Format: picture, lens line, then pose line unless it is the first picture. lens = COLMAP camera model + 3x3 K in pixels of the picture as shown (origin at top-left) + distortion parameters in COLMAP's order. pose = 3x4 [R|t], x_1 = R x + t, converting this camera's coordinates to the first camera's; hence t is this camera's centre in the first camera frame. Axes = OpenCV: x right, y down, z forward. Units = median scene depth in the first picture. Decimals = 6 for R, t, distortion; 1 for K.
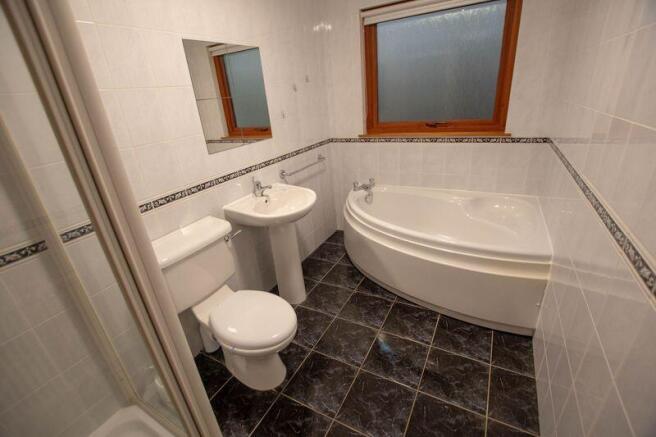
lens RADIAL K [[294.9, 0, 323.9], [0, 294.9, 219.4], [0, 0, 1]] dist [-0.022913, -0.000184]
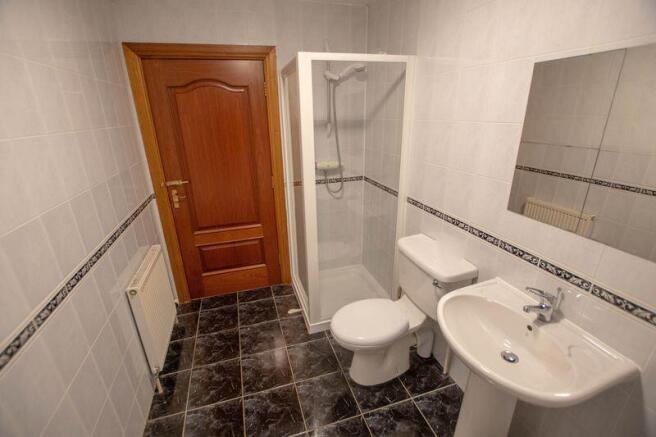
lens RADIAL K [[294.9, 0, 323.9], [0, 294.9, 219.4], [0, 0, 1]] dist [-0.022913, -0.000184]
pose [[-0.677650, 0.189702, -0.710495, 0.592732], [-0.381298, 0.735498, 0.560049, -0.468111], [0.628810, 0.650427, -0.426078, 0.994562]]
